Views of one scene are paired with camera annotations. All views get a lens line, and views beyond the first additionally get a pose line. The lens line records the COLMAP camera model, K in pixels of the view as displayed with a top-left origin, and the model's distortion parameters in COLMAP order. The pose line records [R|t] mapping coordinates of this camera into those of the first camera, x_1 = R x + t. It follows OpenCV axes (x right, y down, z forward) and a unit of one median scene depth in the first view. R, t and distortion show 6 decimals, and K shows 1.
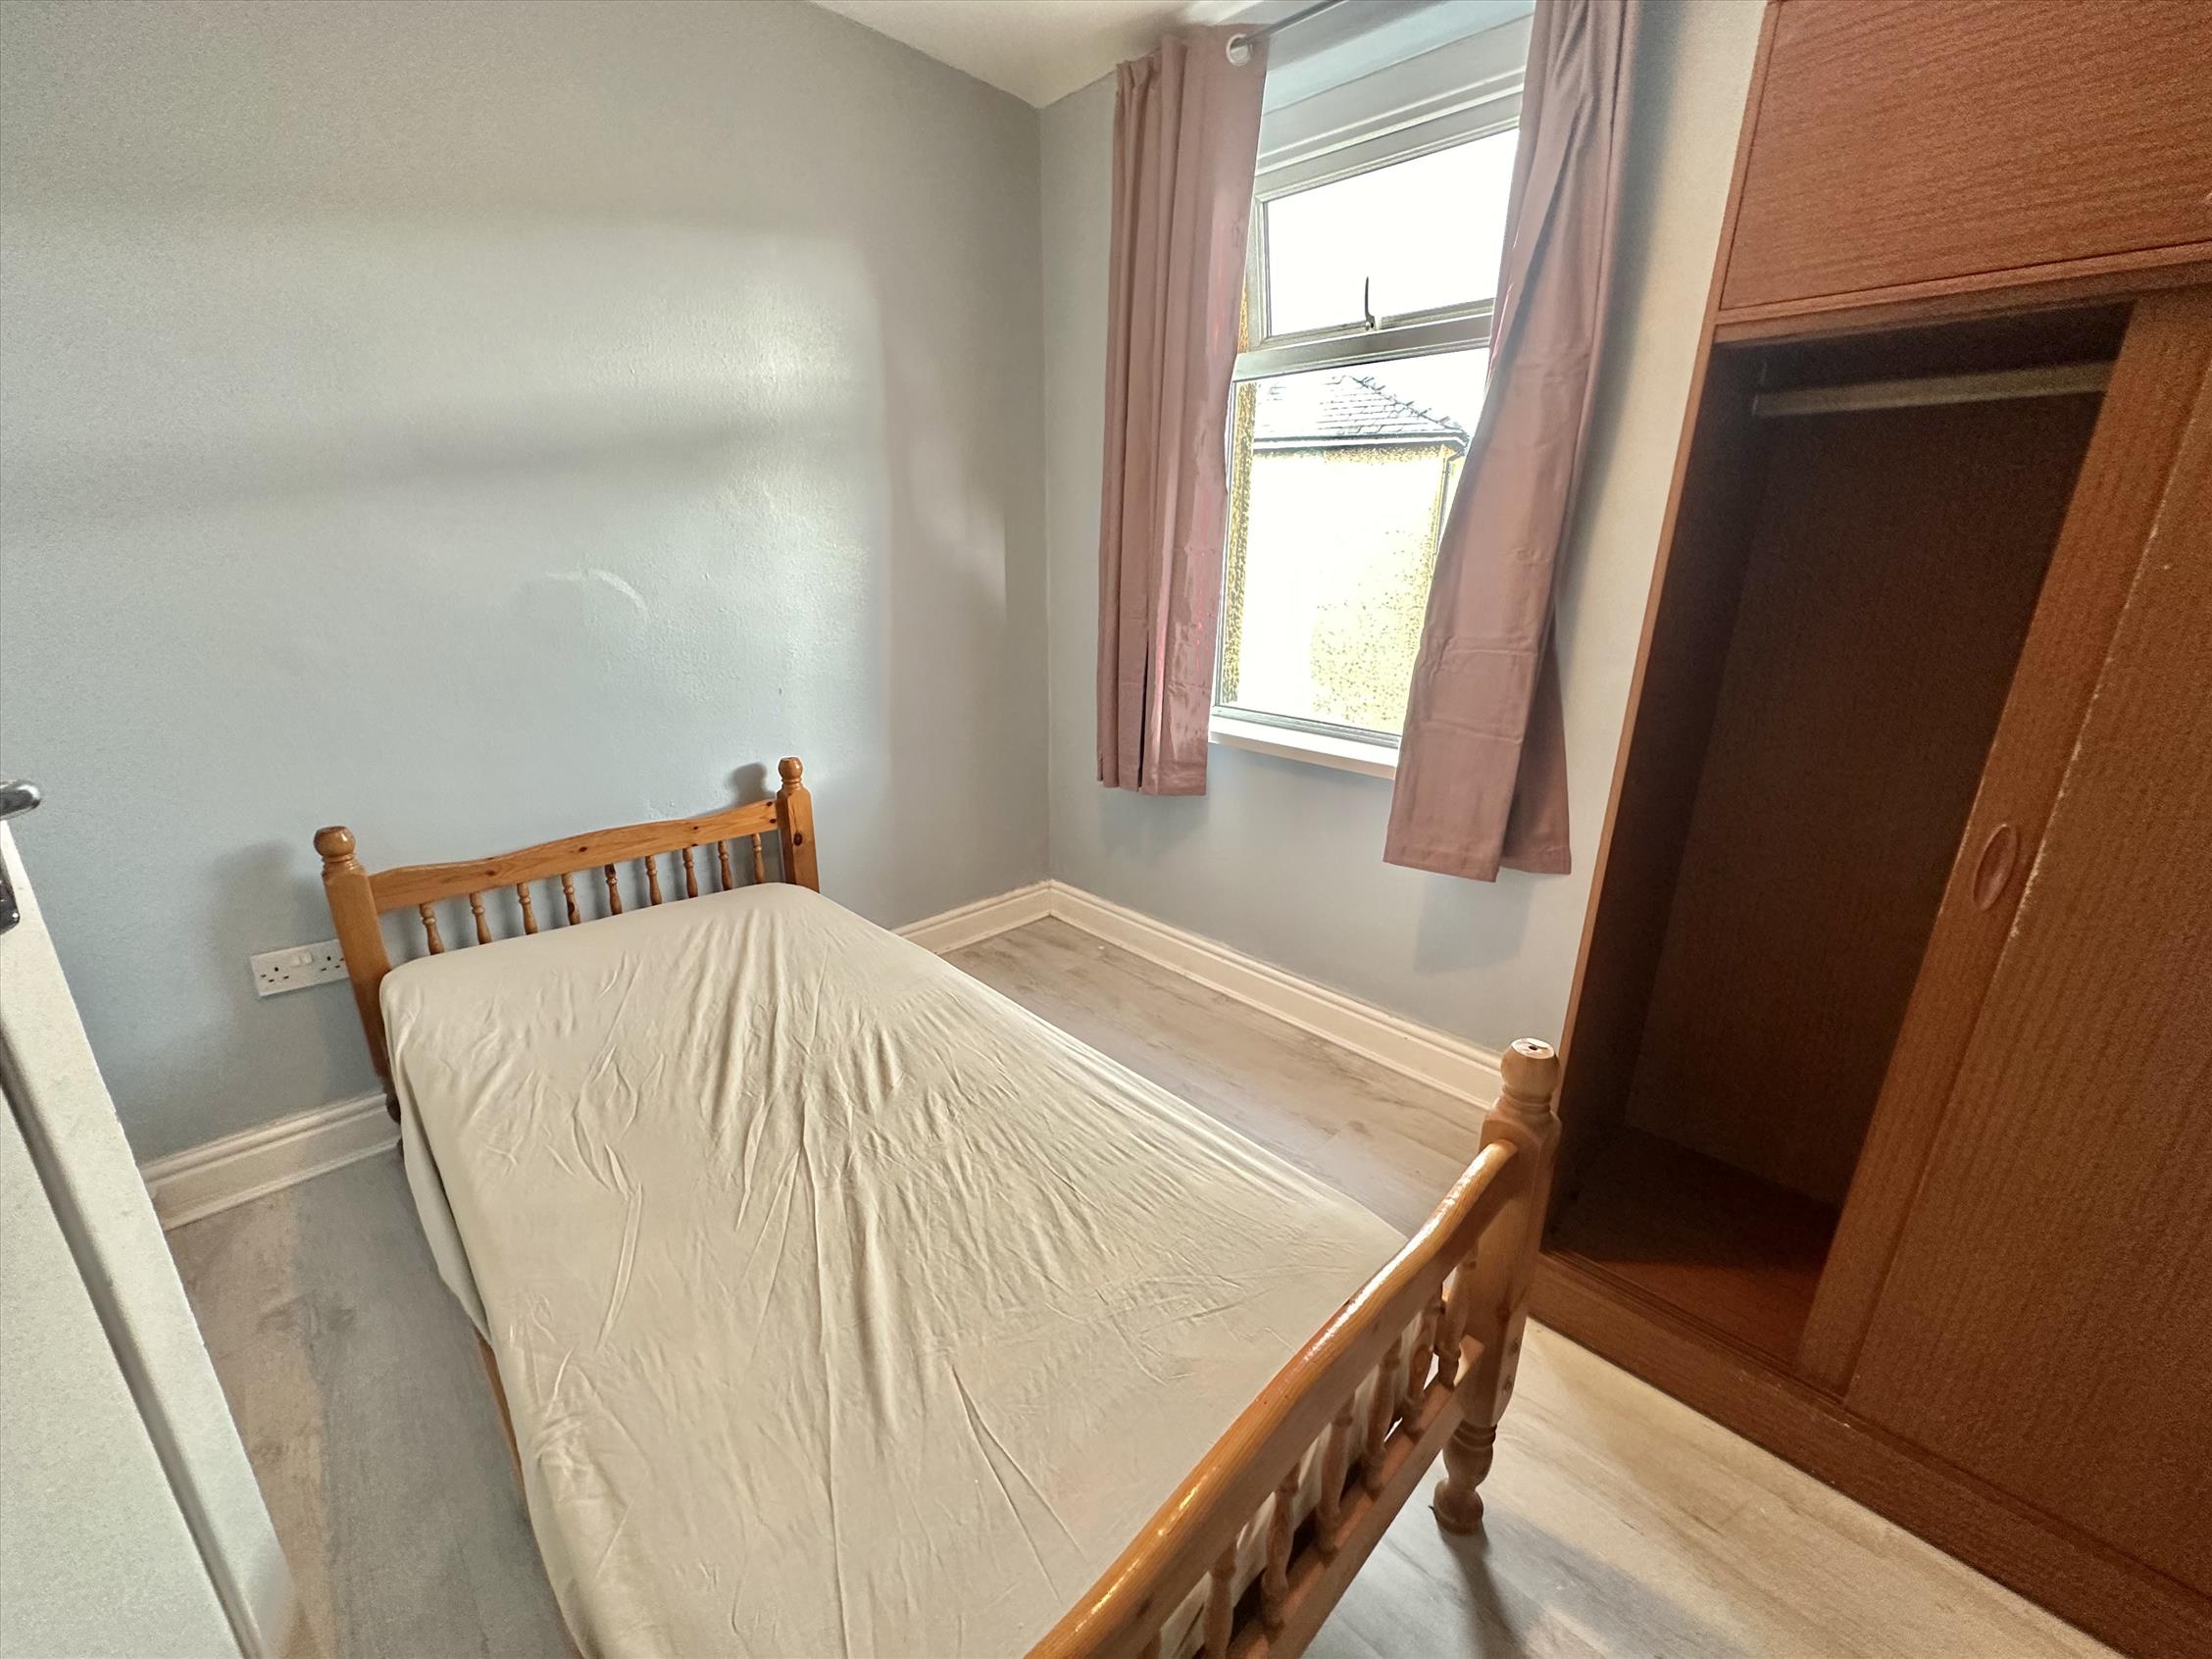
lens RADIAL K [[869.1, 0, 1108.2], [0, 869.1, 827.1], [0, 0, 1]] dist [-0.001121, 0.000108]
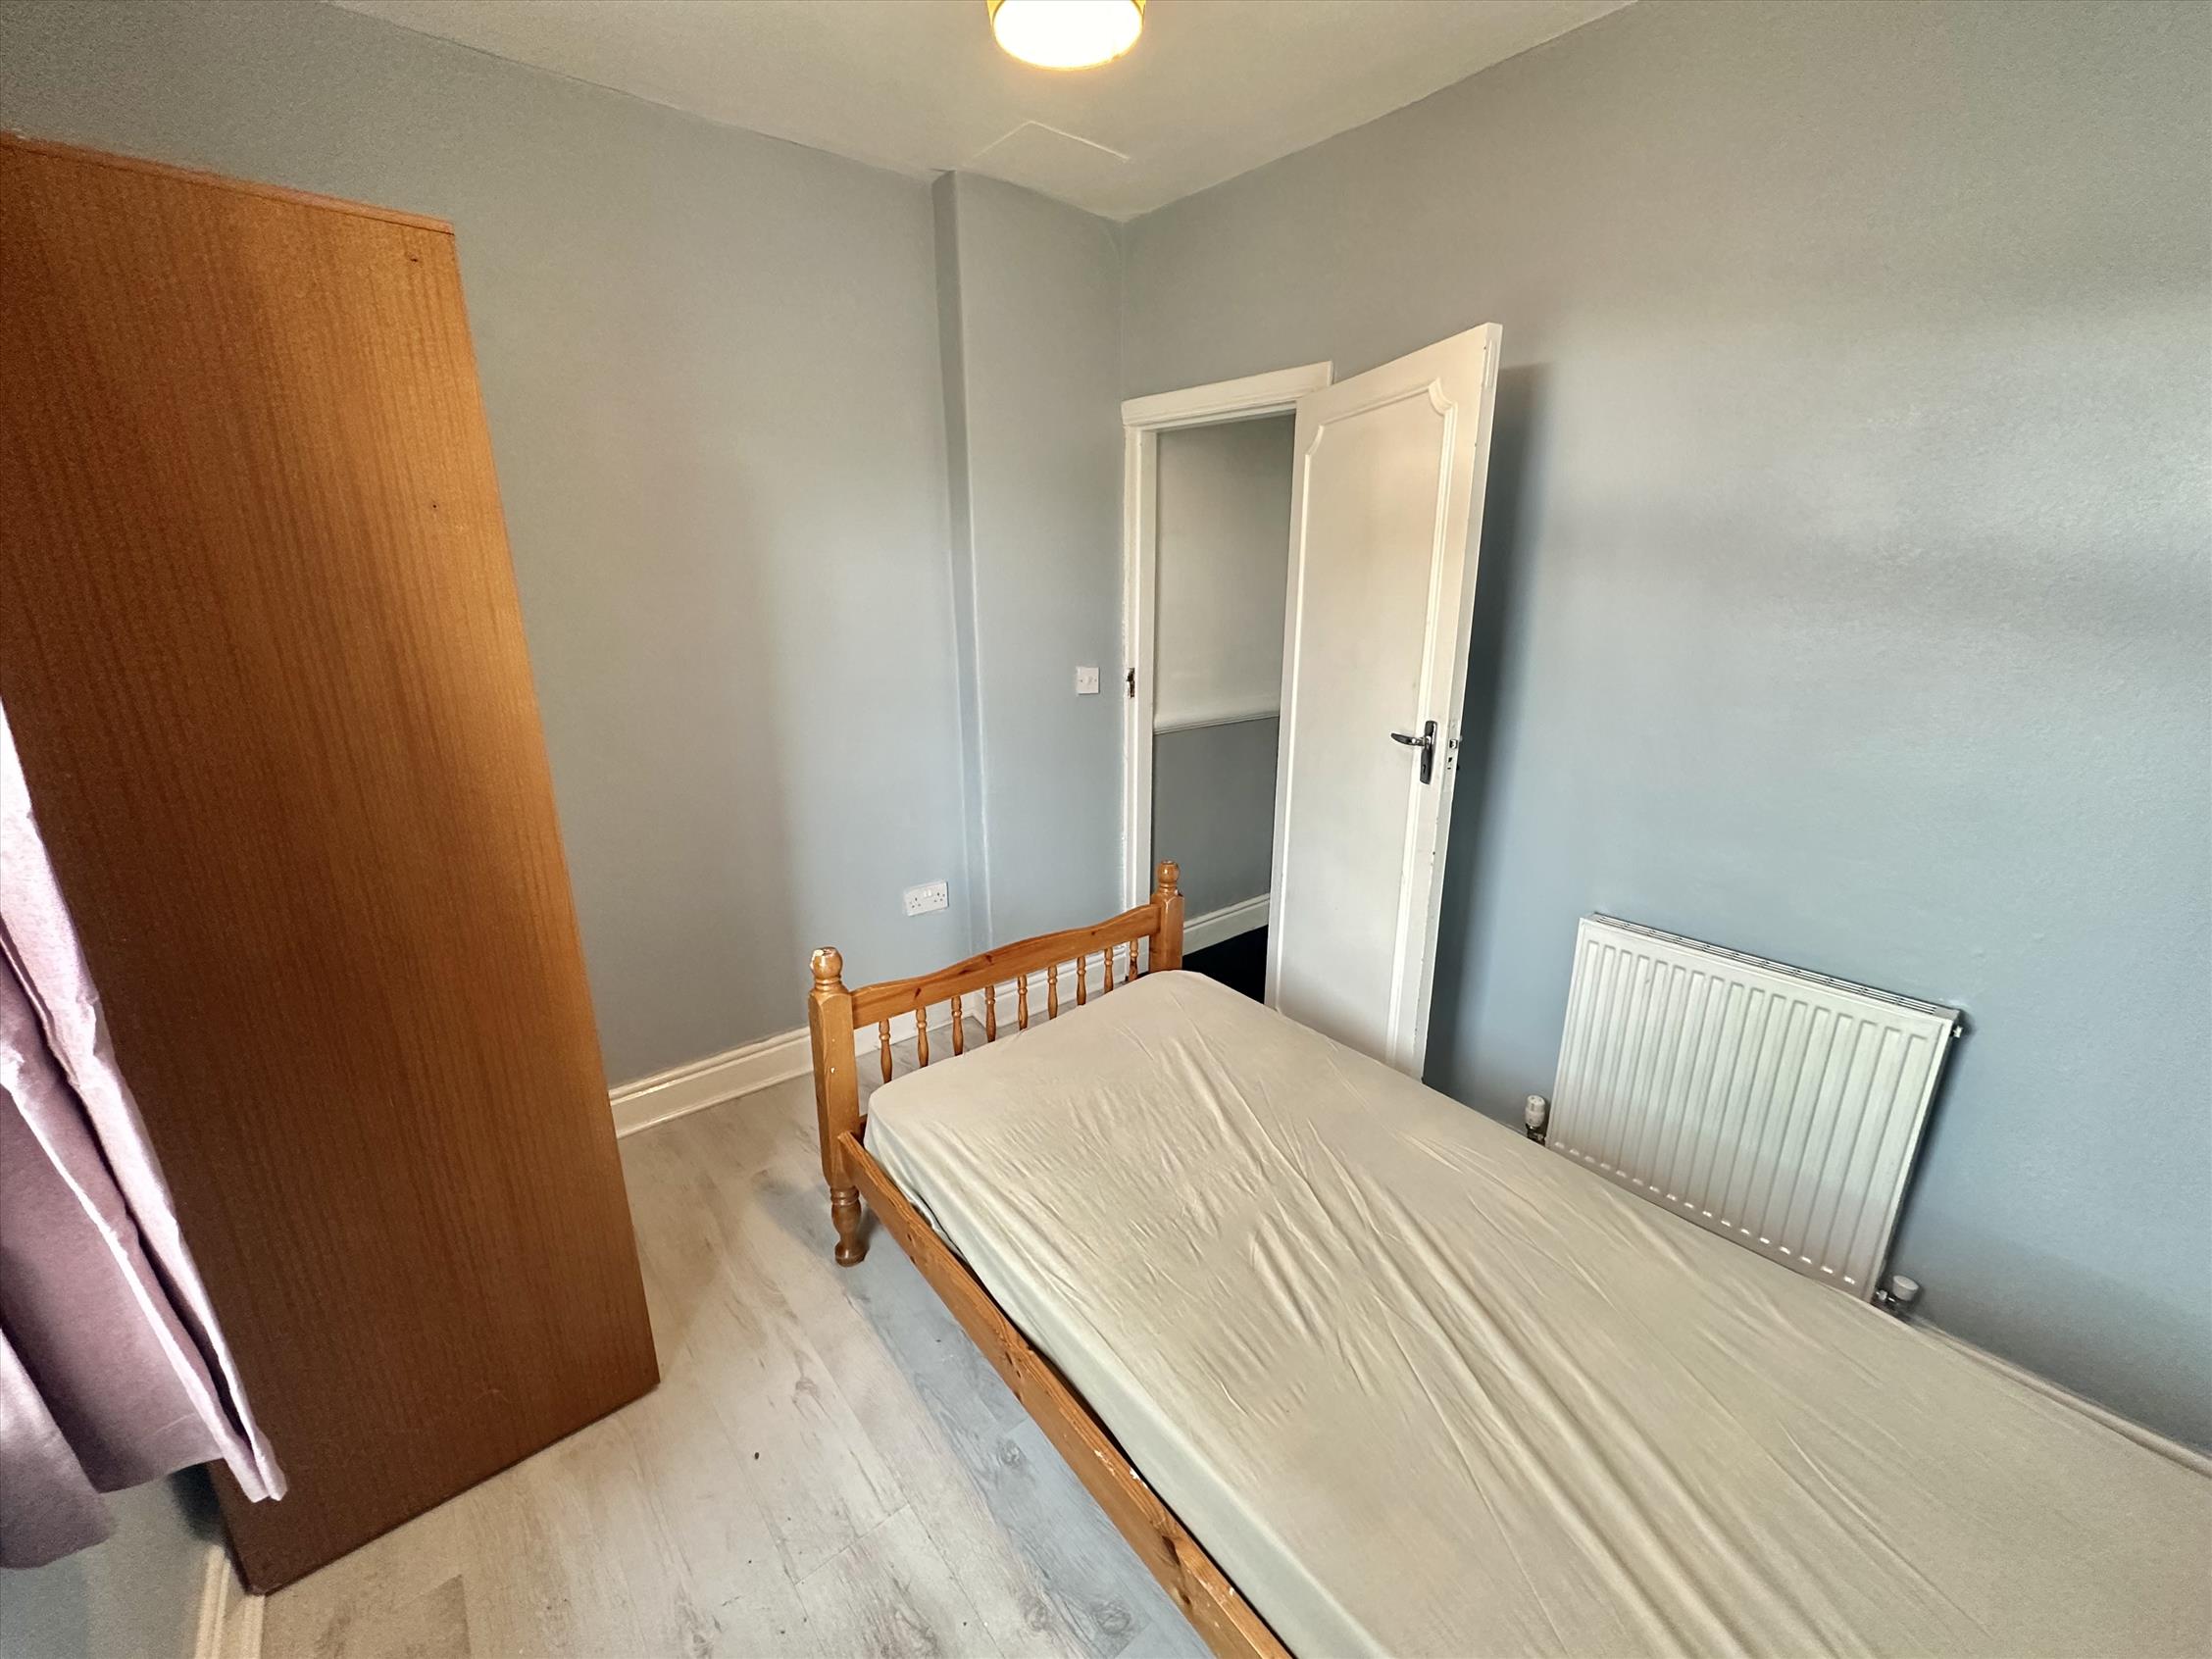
lens RADIAL K [[869.1, 0, 1108.6], [0, 869.1, 830.0], [0, 0, 1]] dist [-0.001121, 0.000108]
pose [[-0.995668, -0.042401, 0.082750, -0.157470], [0.010542, 0.832756, 0.553539, -0.686185], [-0.092381, 0.552014, -0.828702, 1.716846]]
